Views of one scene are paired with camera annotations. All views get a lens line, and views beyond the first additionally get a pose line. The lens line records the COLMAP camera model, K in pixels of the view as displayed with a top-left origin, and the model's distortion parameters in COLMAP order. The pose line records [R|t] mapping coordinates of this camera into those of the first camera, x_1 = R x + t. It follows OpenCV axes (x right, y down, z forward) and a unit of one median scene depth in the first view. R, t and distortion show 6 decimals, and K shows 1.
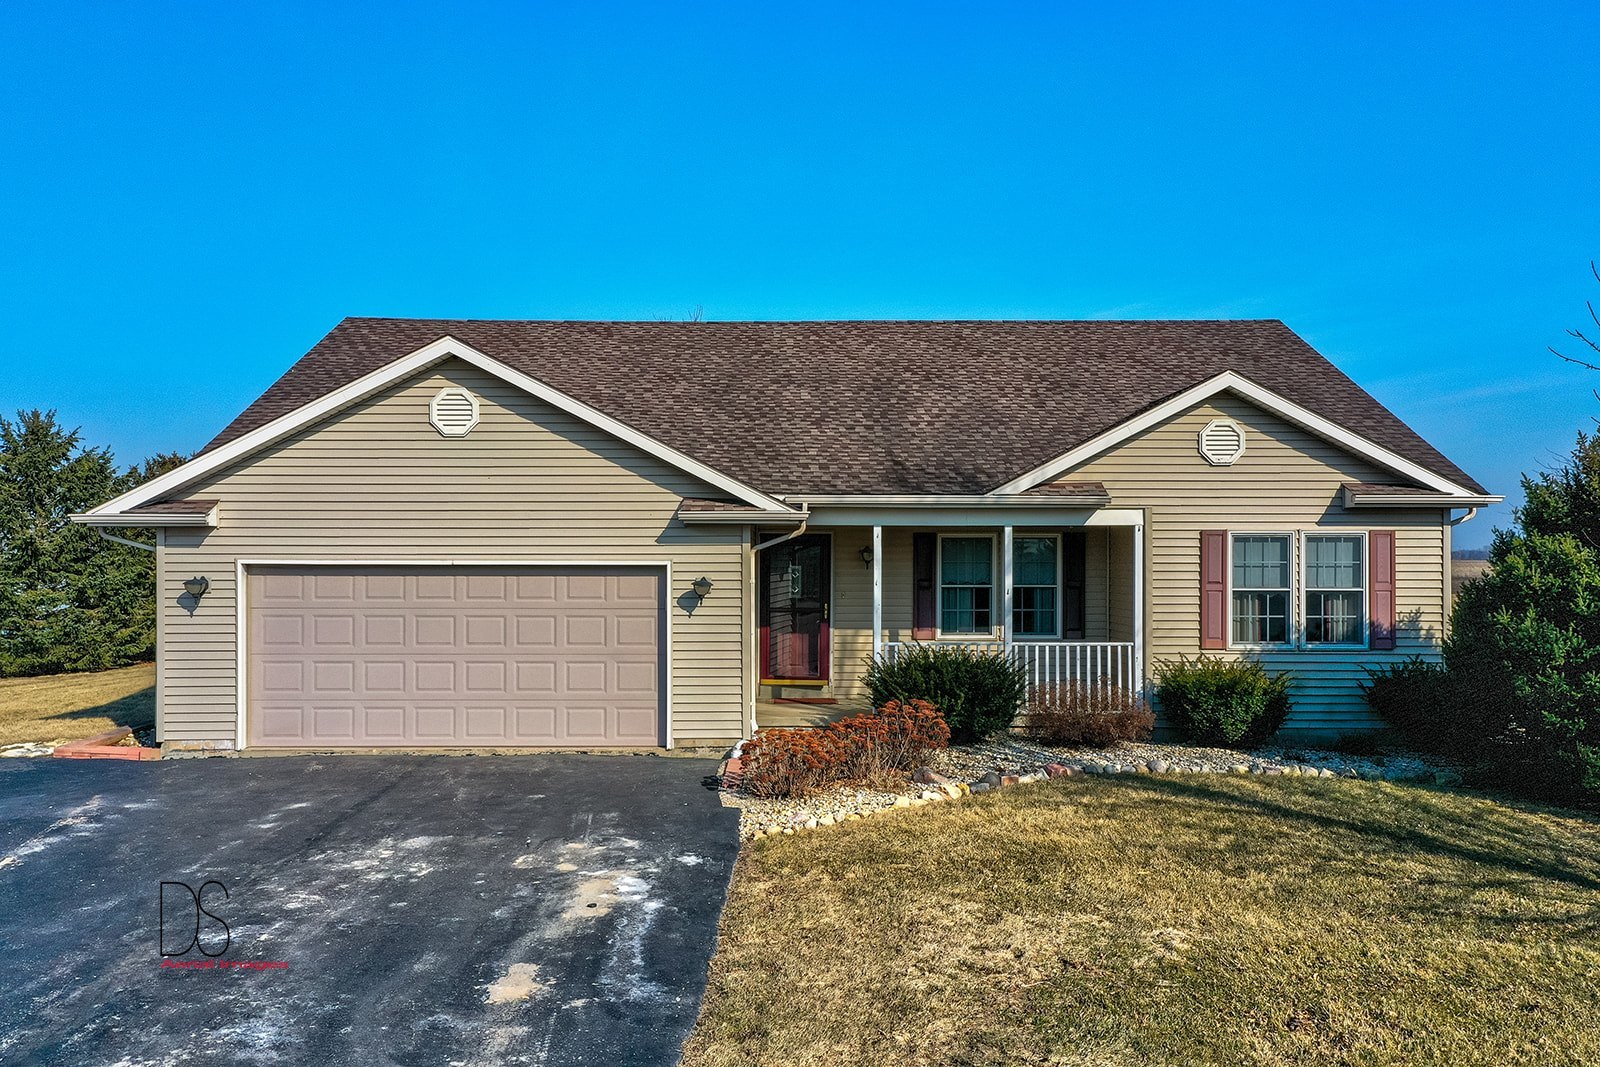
lens RADIAL K [[1266.7, 0, 797.2], [0, 1266.7, 585.8], [0, 0, 1]] dist [0.013362, 0.007654]
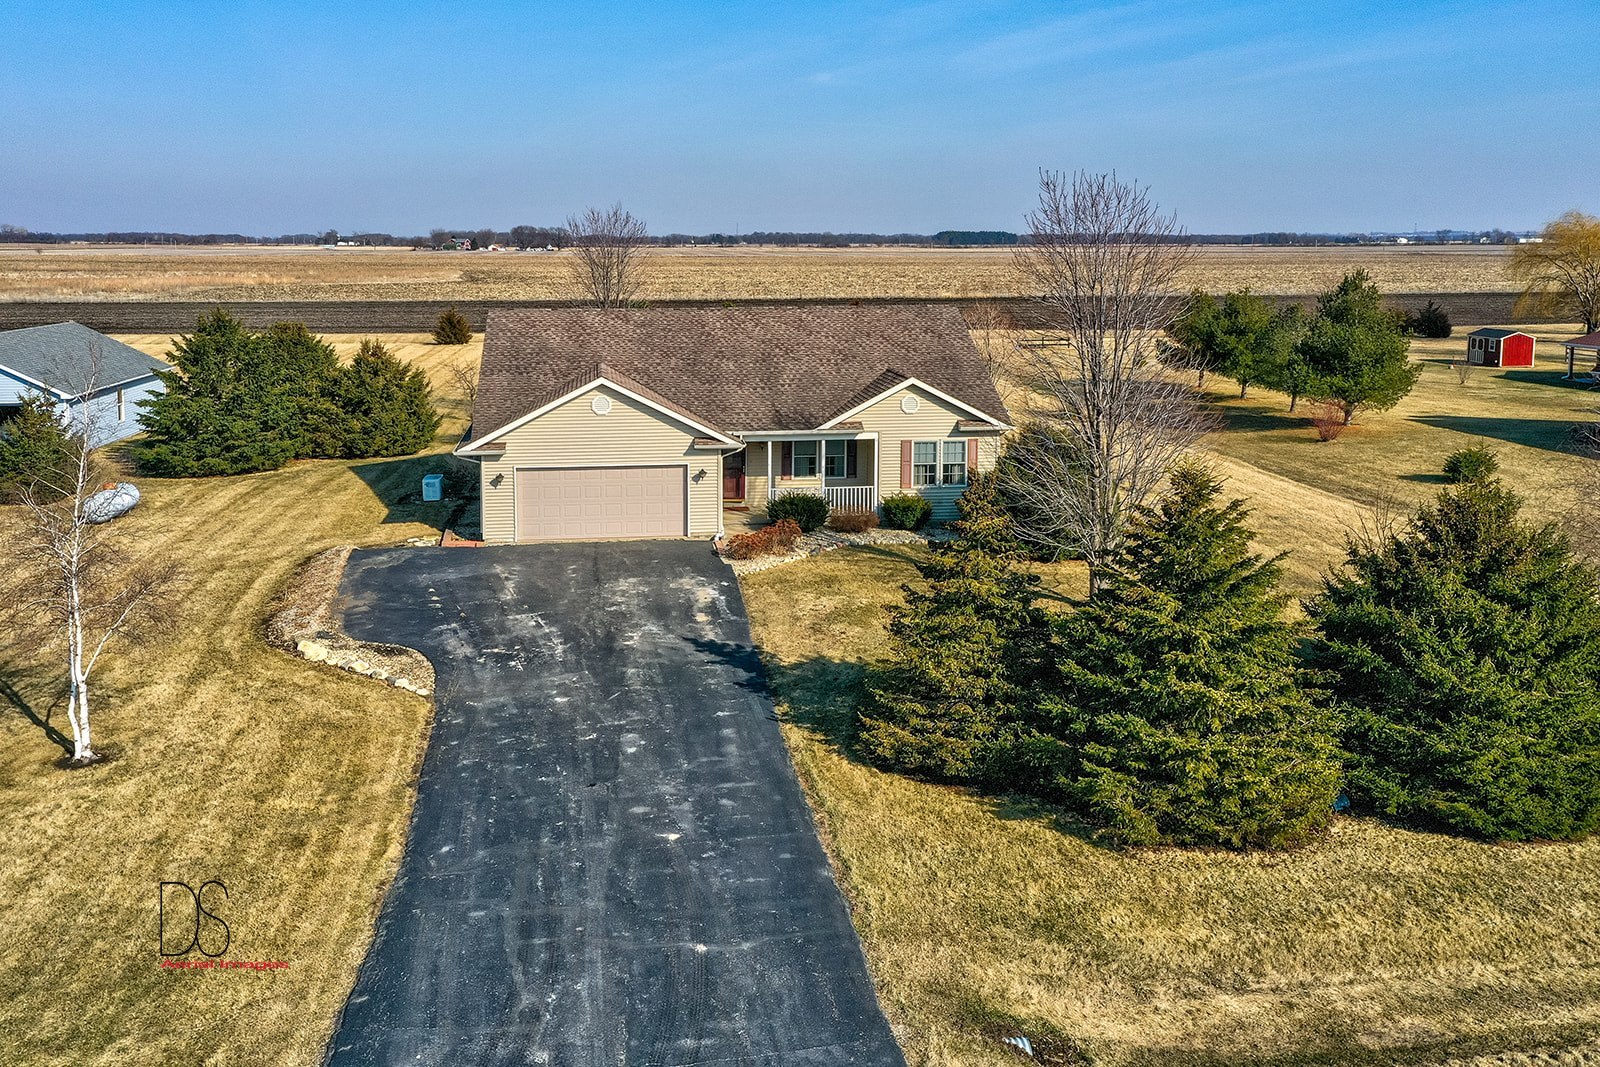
lens RADIAL K [[1286.0, 0, 800.0], [0, 1286.0, 533.5], [0, 0, 1]] dist [0.000385, 0.002303]
pose [[0.989453, -0.027359, 0.142249, -0.240808], [-0.002142, 0.979131, 0.203217, -0.386138], [-0.144840, -0.201379, 0.968746, -1.461370]]
